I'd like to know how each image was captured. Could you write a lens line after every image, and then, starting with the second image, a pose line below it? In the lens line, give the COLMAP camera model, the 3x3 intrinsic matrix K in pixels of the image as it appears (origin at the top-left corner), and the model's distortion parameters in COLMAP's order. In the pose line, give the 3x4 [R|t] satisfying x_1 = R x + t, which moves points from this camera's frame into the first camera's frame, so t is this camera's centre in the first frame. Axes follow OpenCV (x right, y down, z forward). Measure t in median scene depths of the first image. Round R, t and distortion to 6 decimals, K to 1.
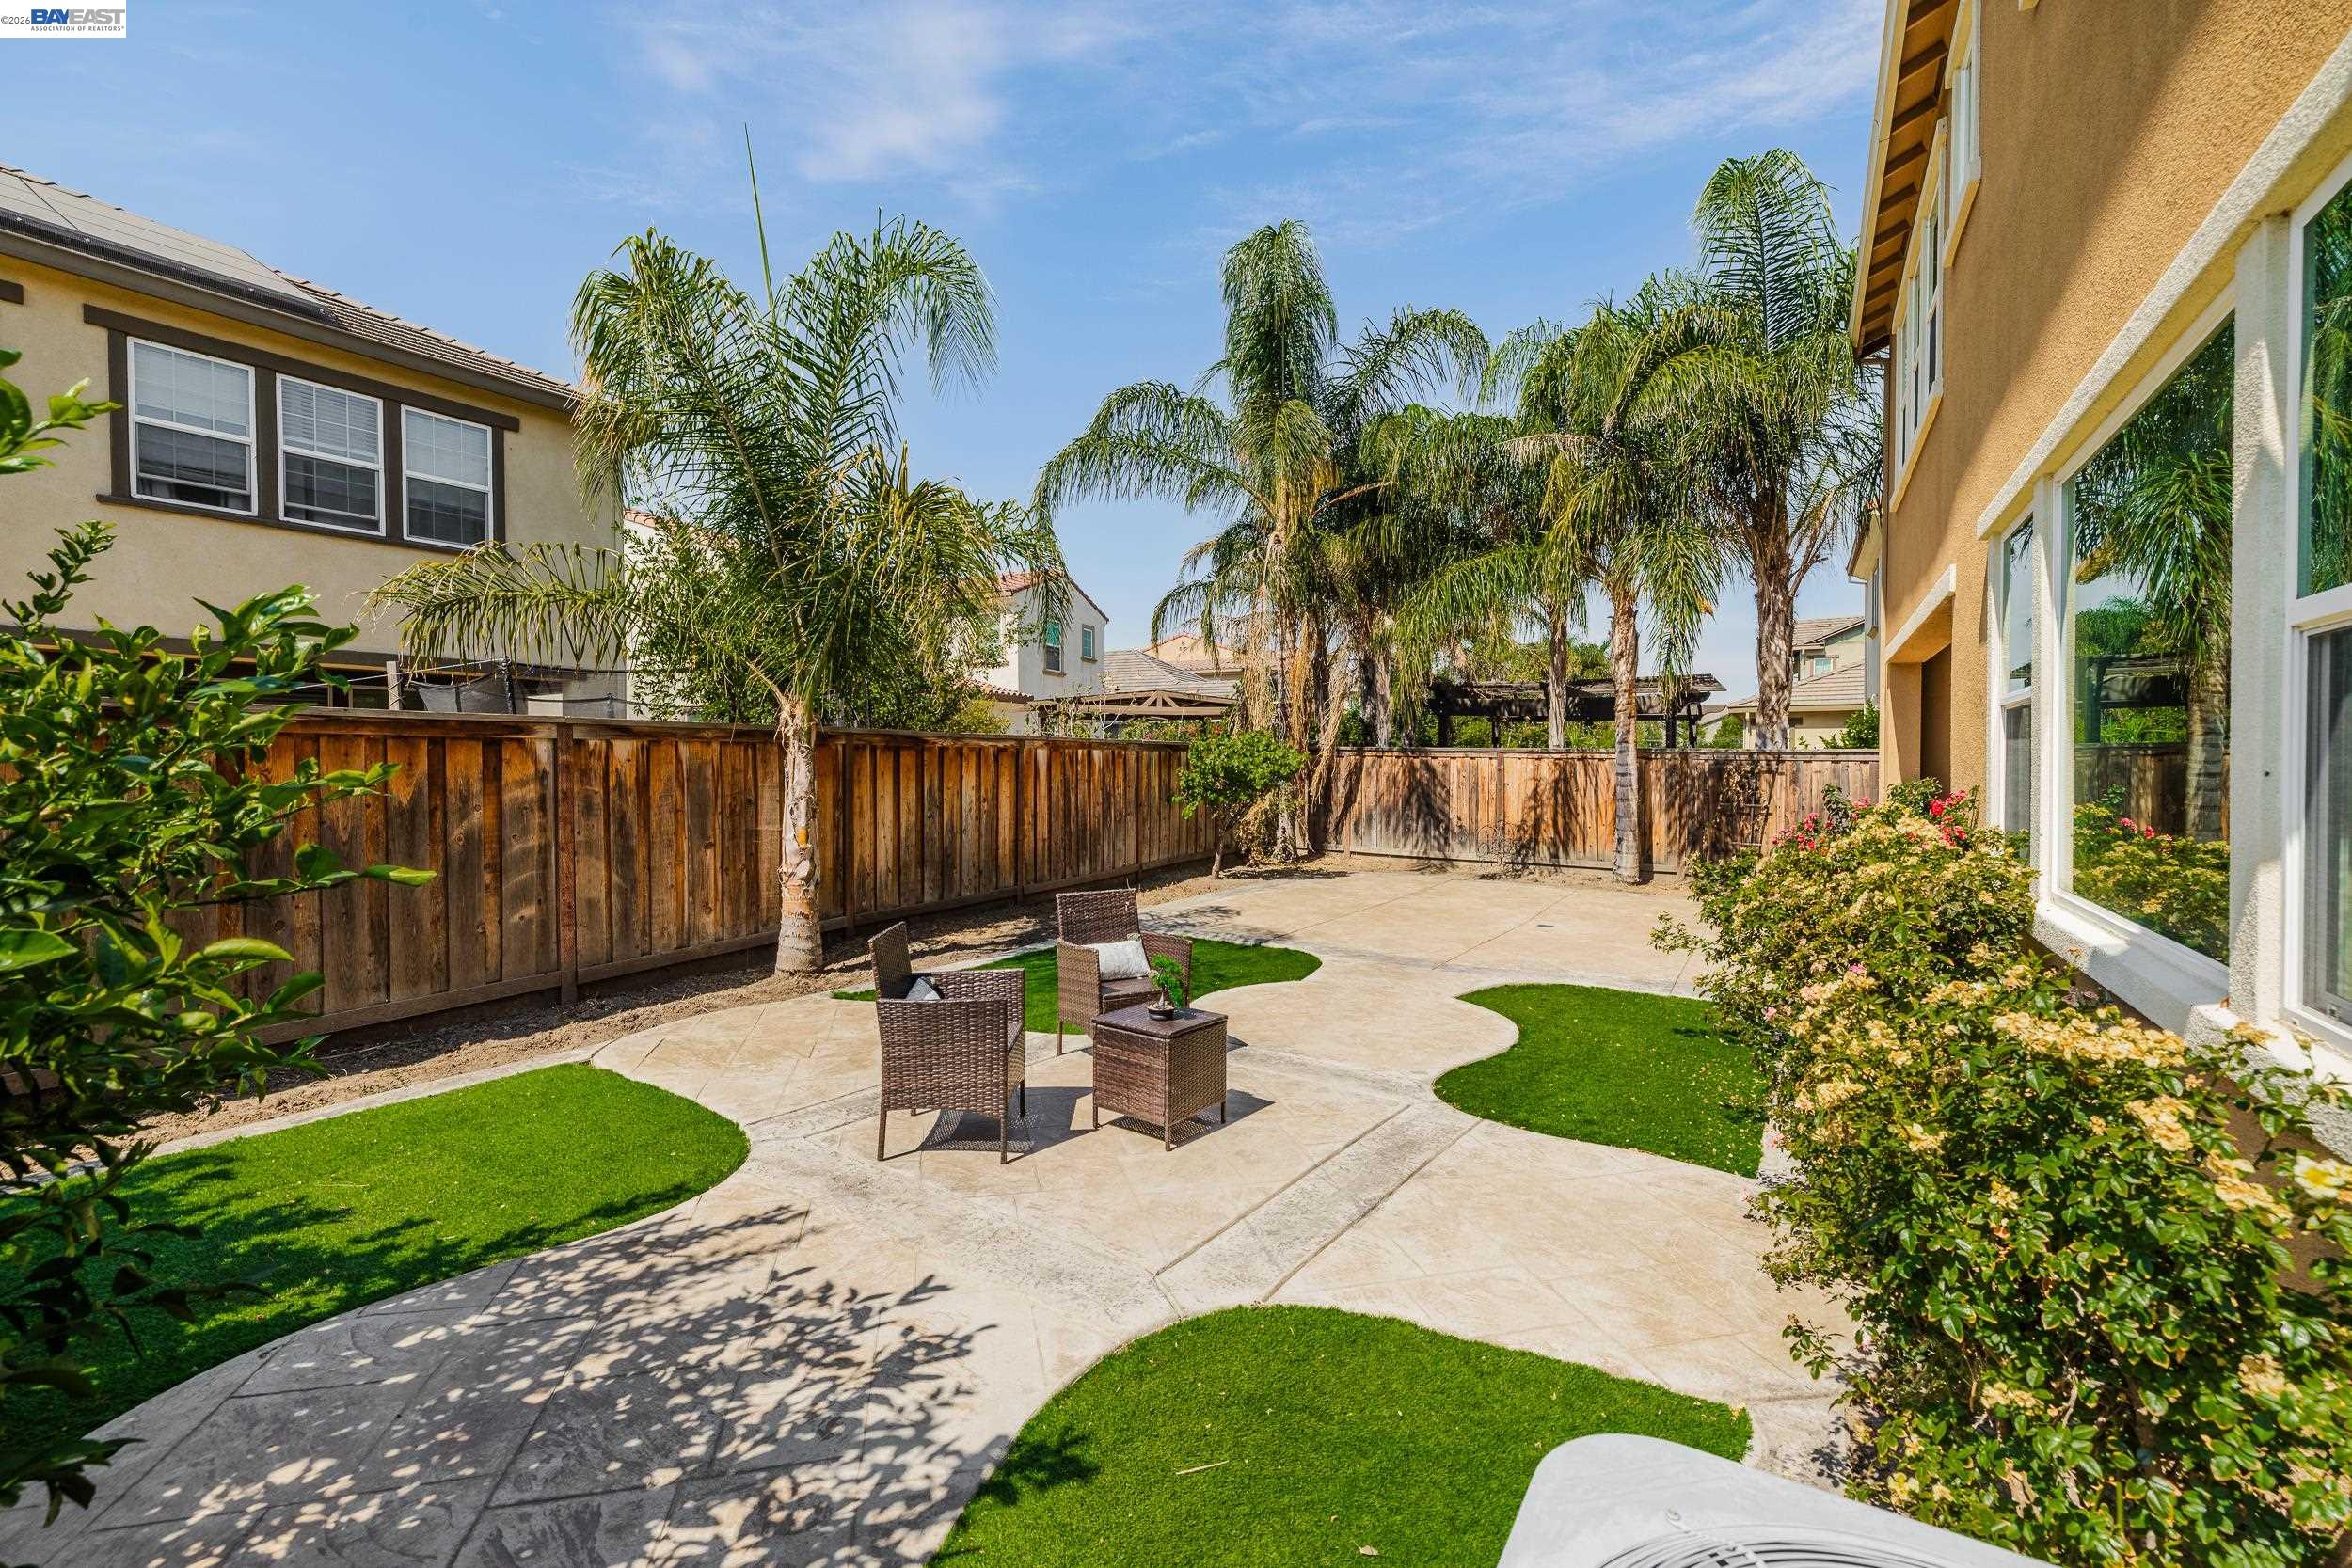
lens RADIAL K [[1006.6, 0, 1177.7], [0, 1006.6, 775.1], [0, 0, 1]] dist [0.004697, -0.000499]
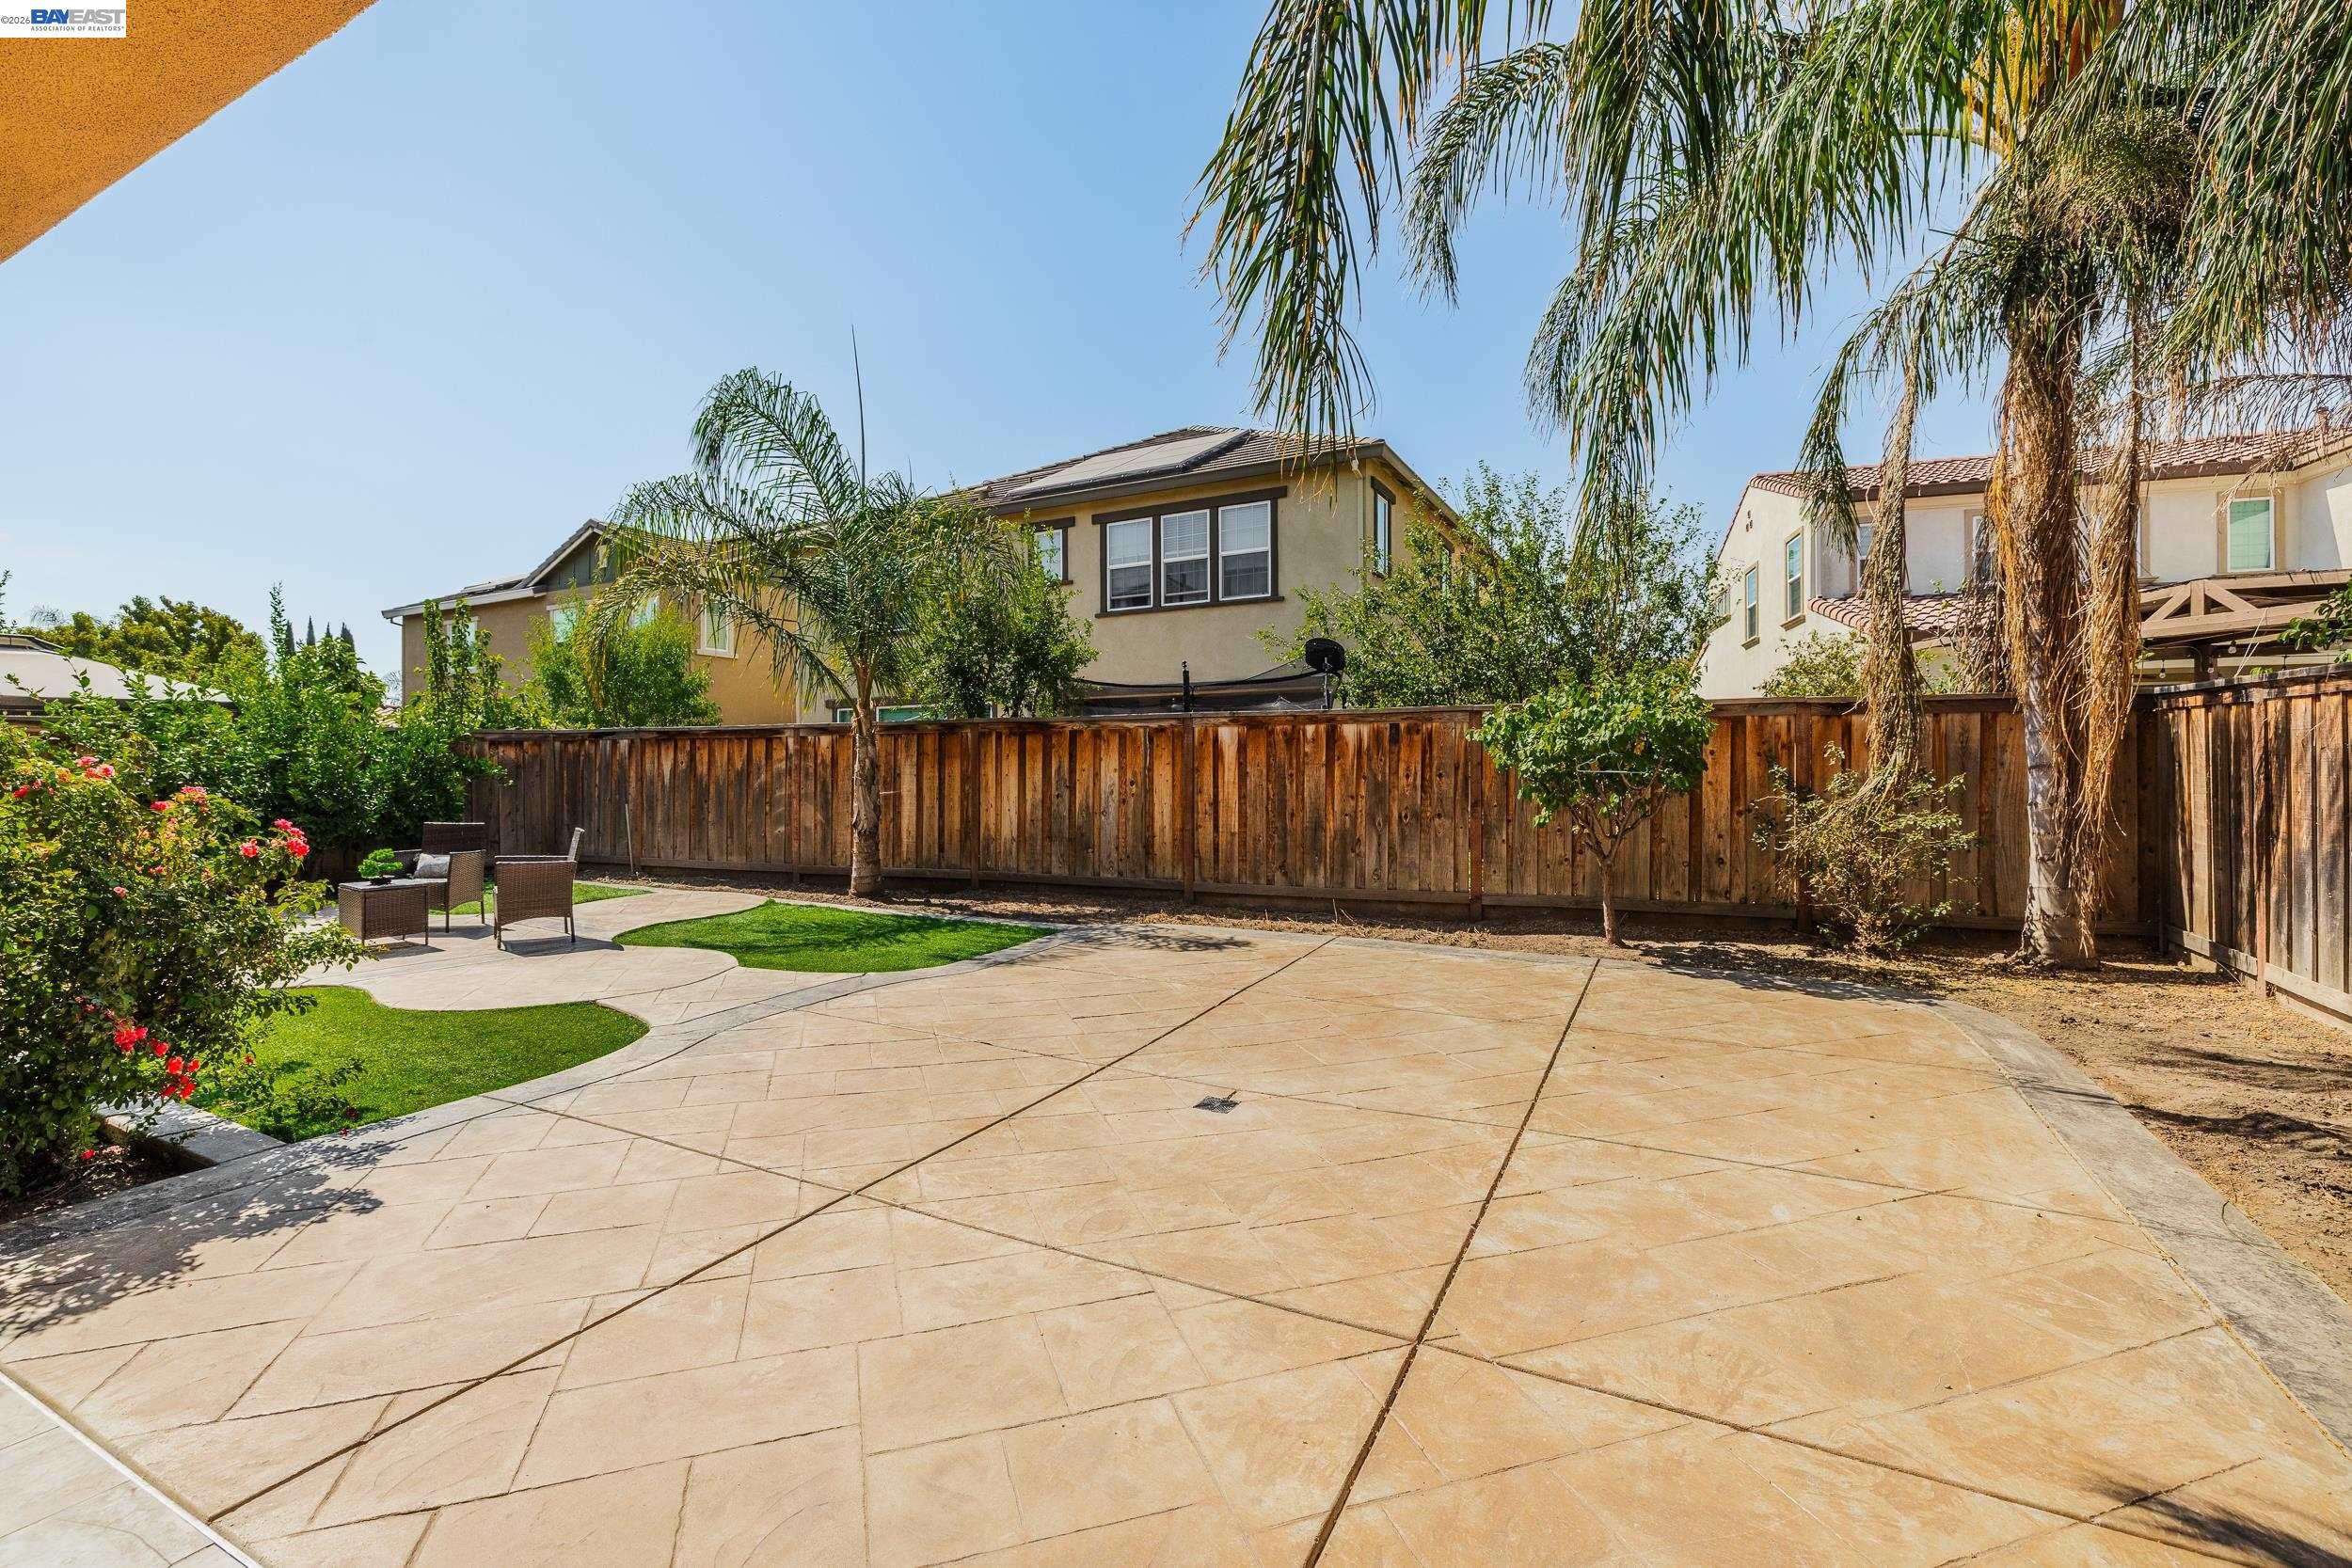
lens RADIAL K [[1006.6, 0, 1162.3], [0, 1006.6, 777.7], [0, 0, 1]] dist [0.004697, -0.000499]
pose [[0.070750, 0.005094, -0.997481, 0.680122], [-0.010270, 0.999938, 0.004378, 0.013314], [0.997441, 0.009935, 0.070798, 0.845055]]
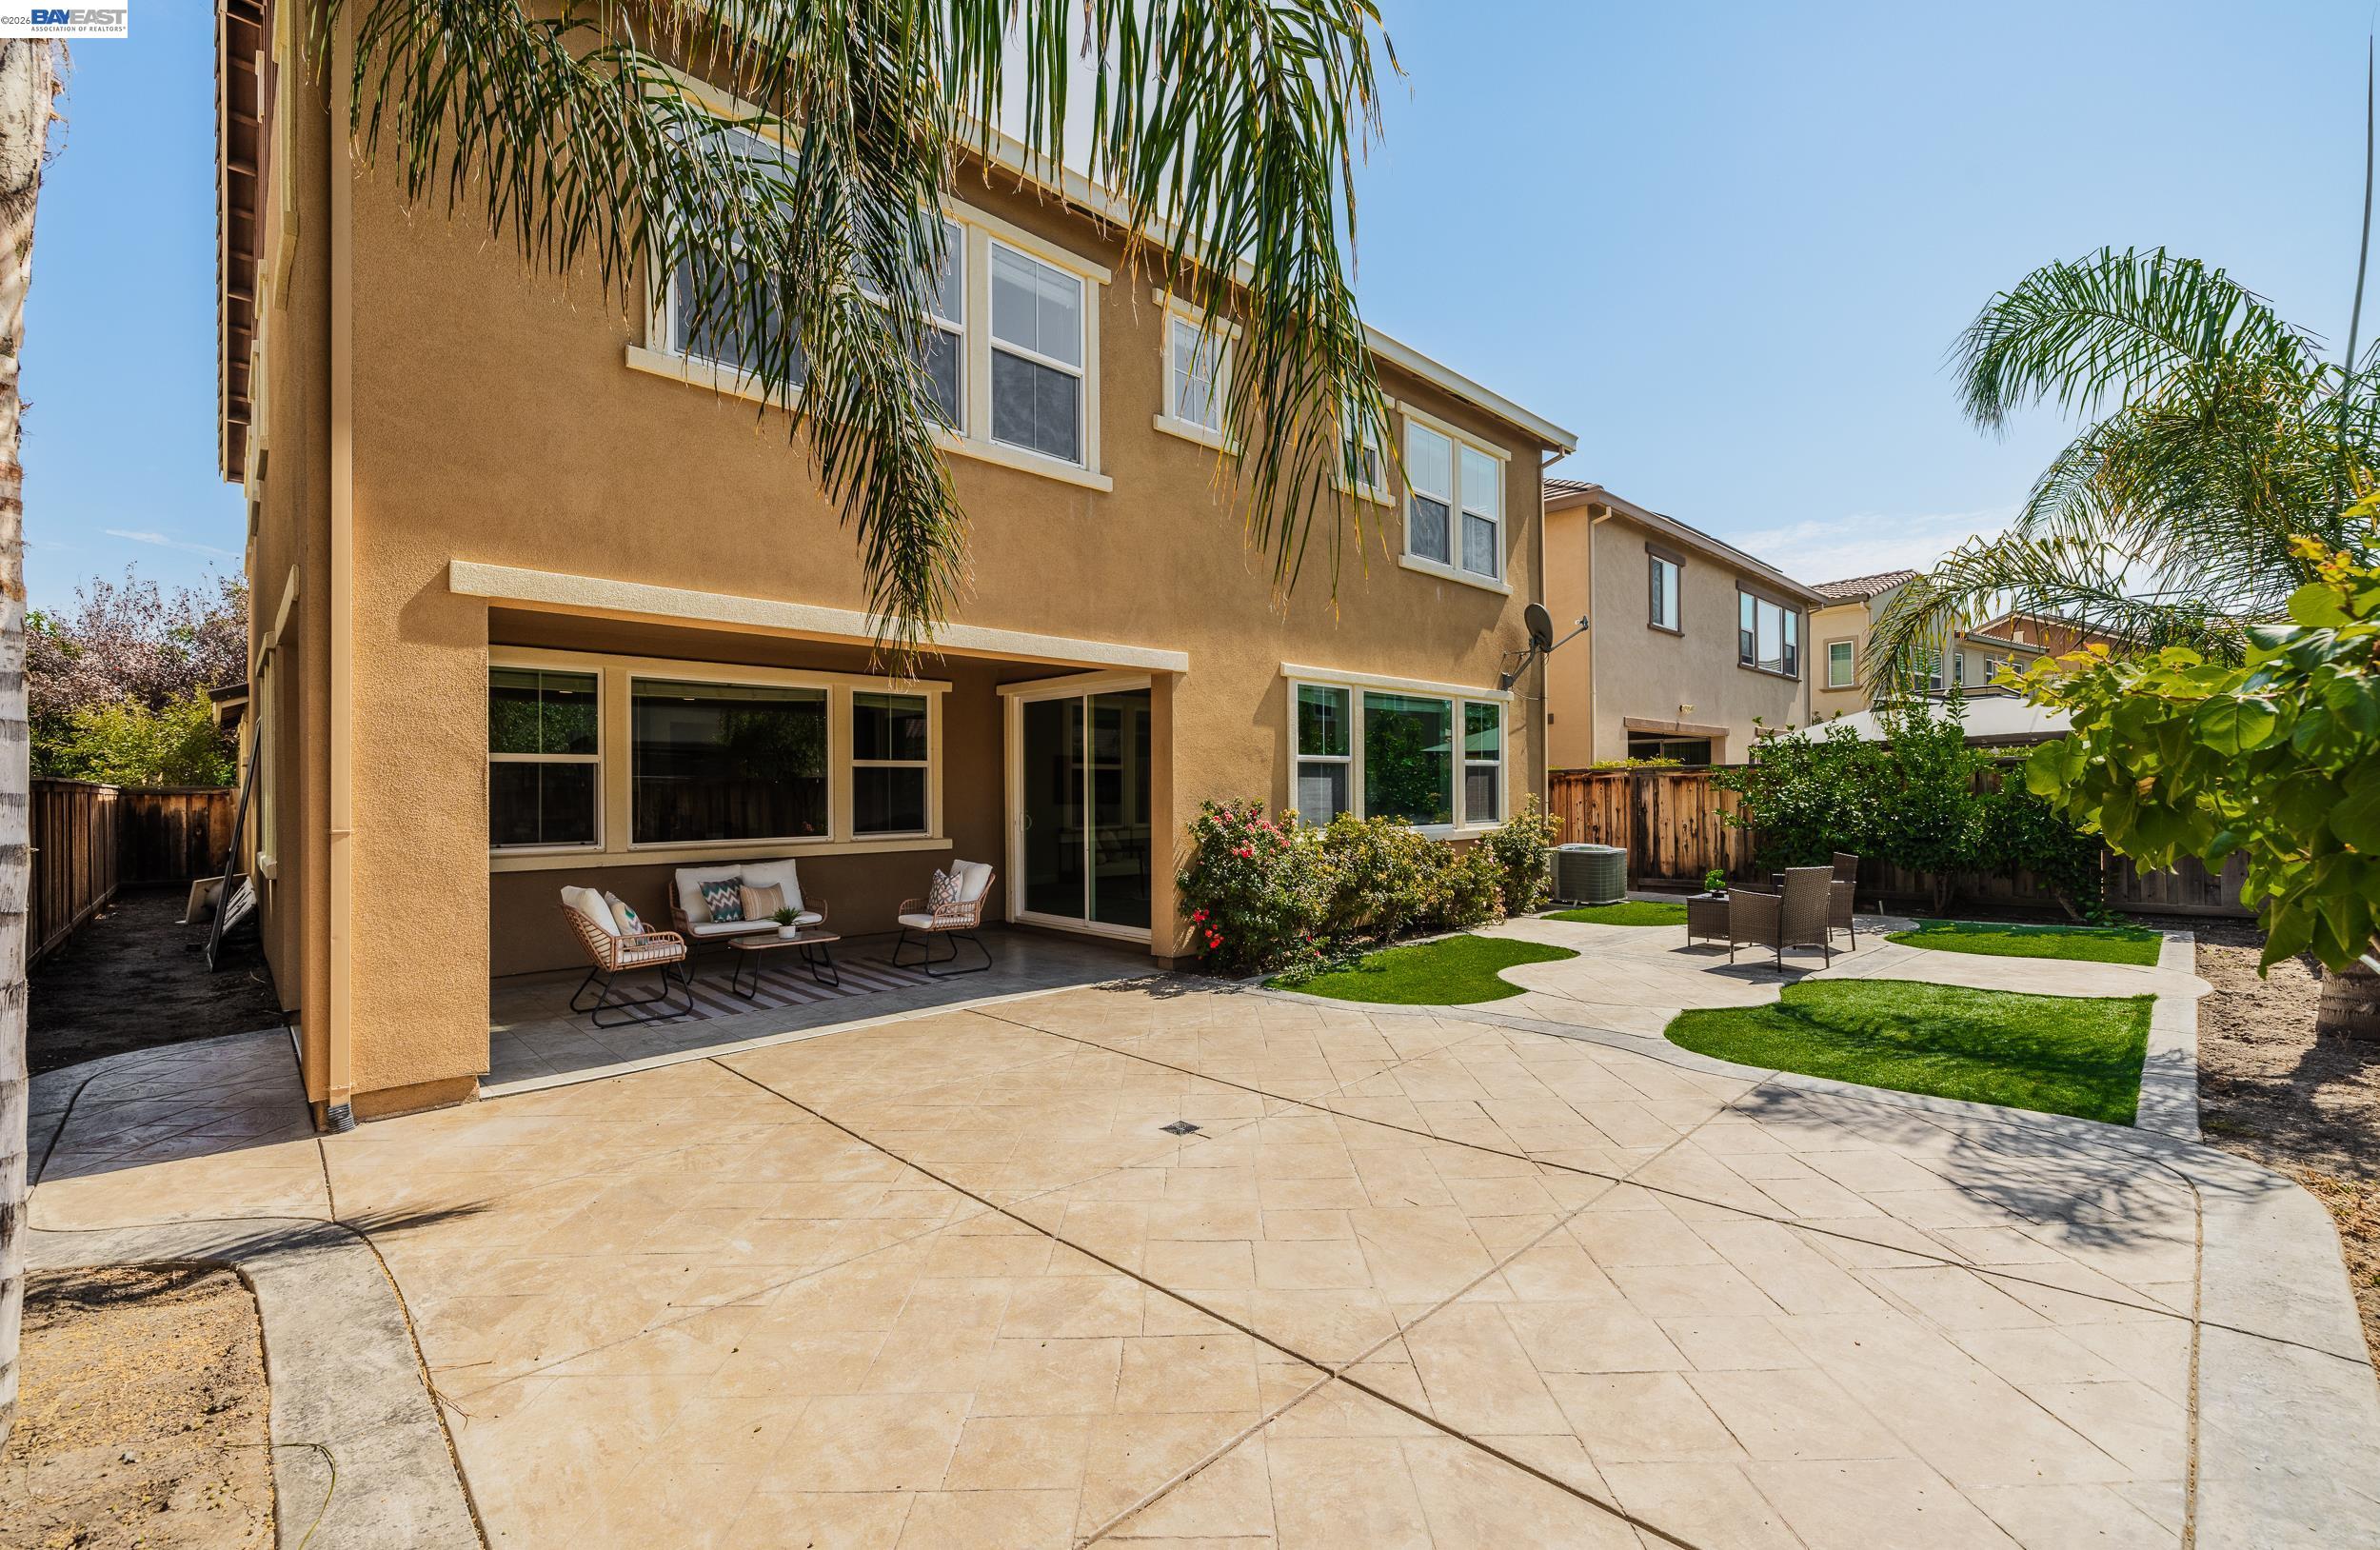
lens RADIAL K [[993.7, 0, 1169.5], [0, 993.7, 783.6], [0, 0, 1]] dist [0.015901, 0.000106]
pose [[-0.967663, 0.014608, 0.251824, 0.215924], [0.015983, 0.999866, 0.003414, -0.012915], [-0.251740, 0.007328, -0.967767, 1.295235]]
